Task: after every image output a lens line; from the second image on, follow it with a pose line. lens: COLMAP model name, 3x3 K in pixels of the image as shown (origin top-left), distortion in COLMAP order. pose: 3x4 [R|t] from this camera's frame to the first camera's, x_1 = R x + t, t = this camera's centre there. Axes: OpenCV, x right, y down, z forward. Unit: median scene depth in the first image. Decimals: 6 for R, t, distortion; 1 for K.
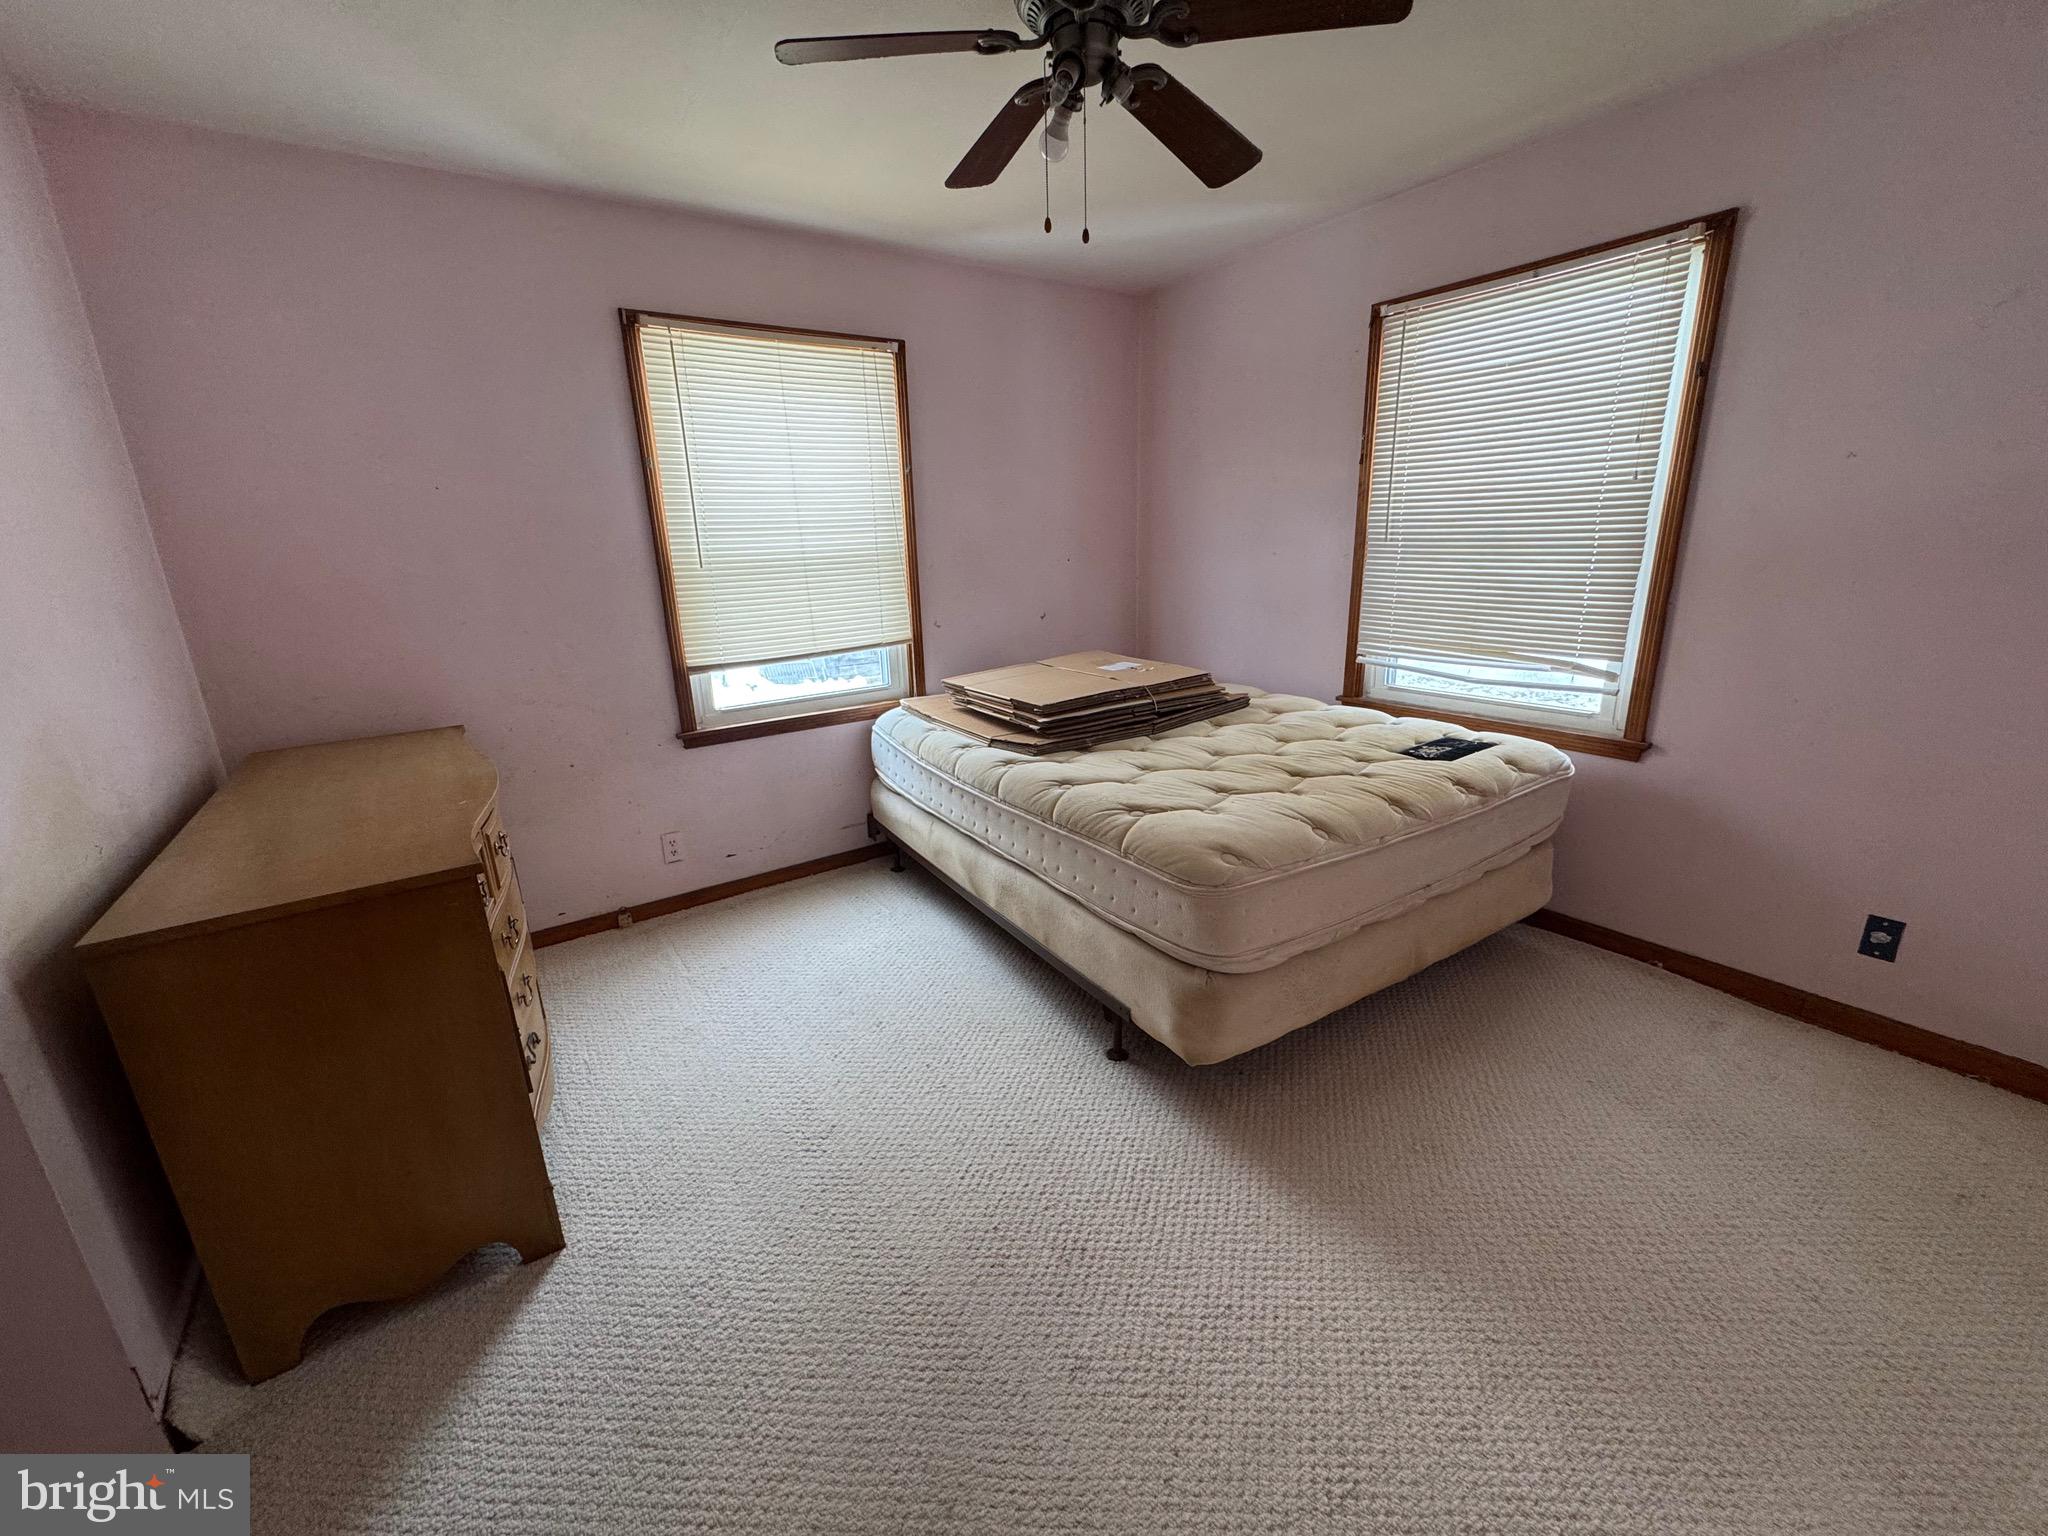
lens RADIAL K [[814.1, 0, 1021.2], [0, 814.1, 768.5], [0, 0, 1]] dist [-0.003230, 0.000089]
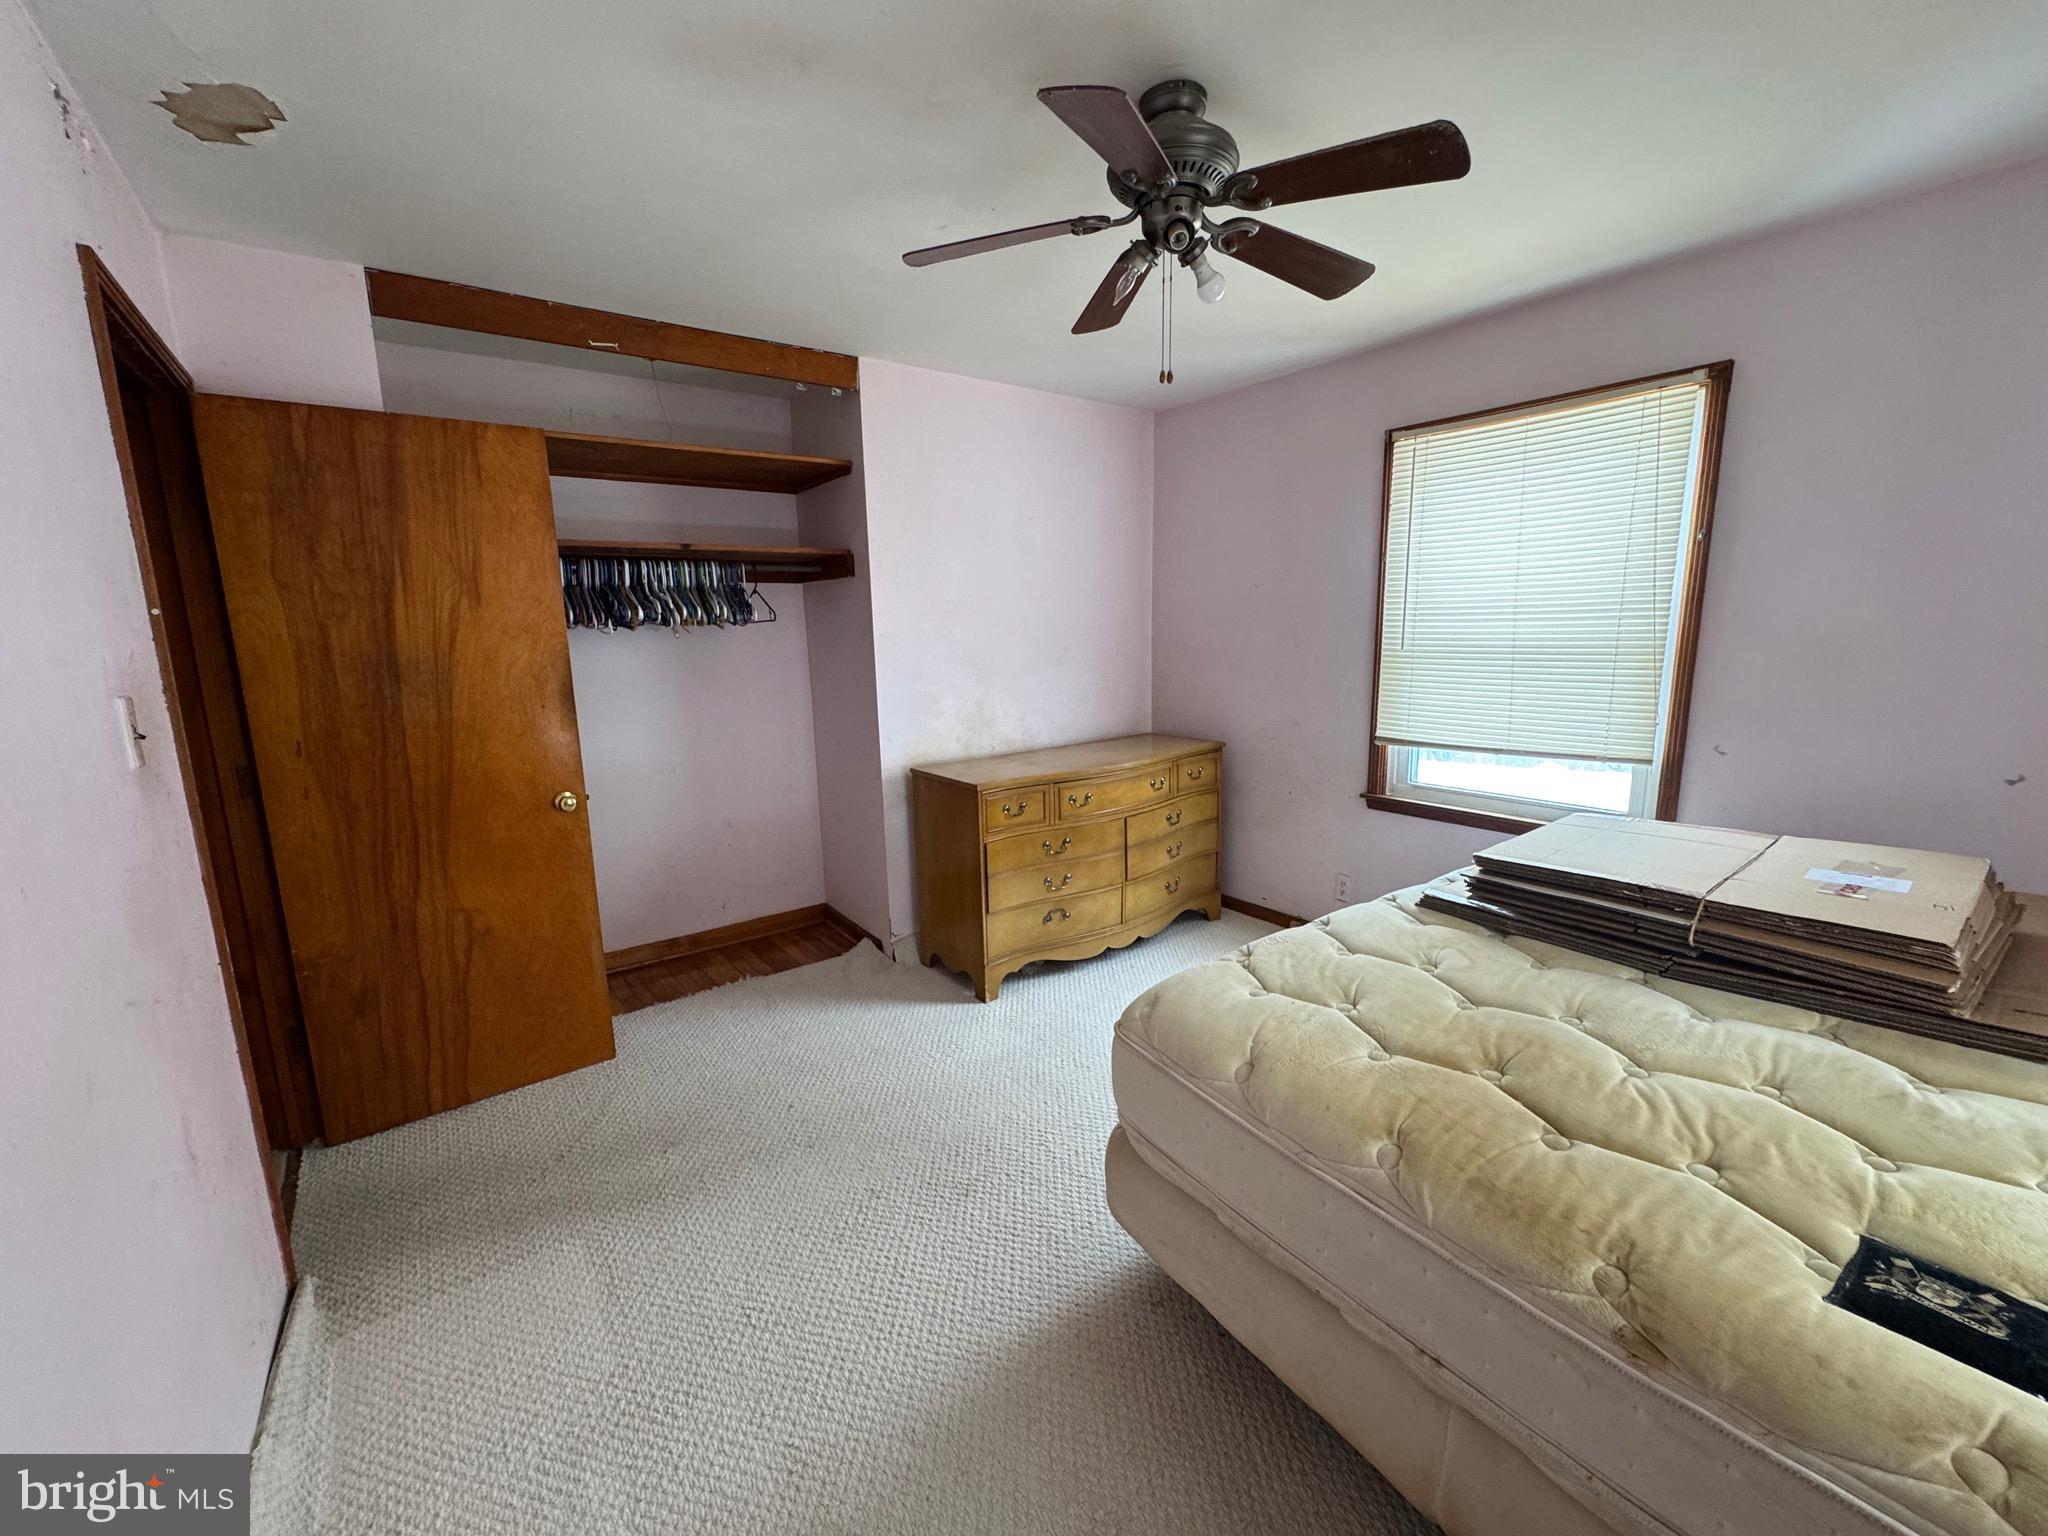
lens RADIAL K [[814.1, 0, 1021.2], [0, 814.1, 768.5], [0, 0, 1]] dist [-0.003230, 0.000089]
pose [[0.038936, 0.207436, -0.977473, 0.727818], [-0.260202, 0.946572, 0.190514, -0.185950], [0.964769, 0.246922, 0.090832, 0.493844]]
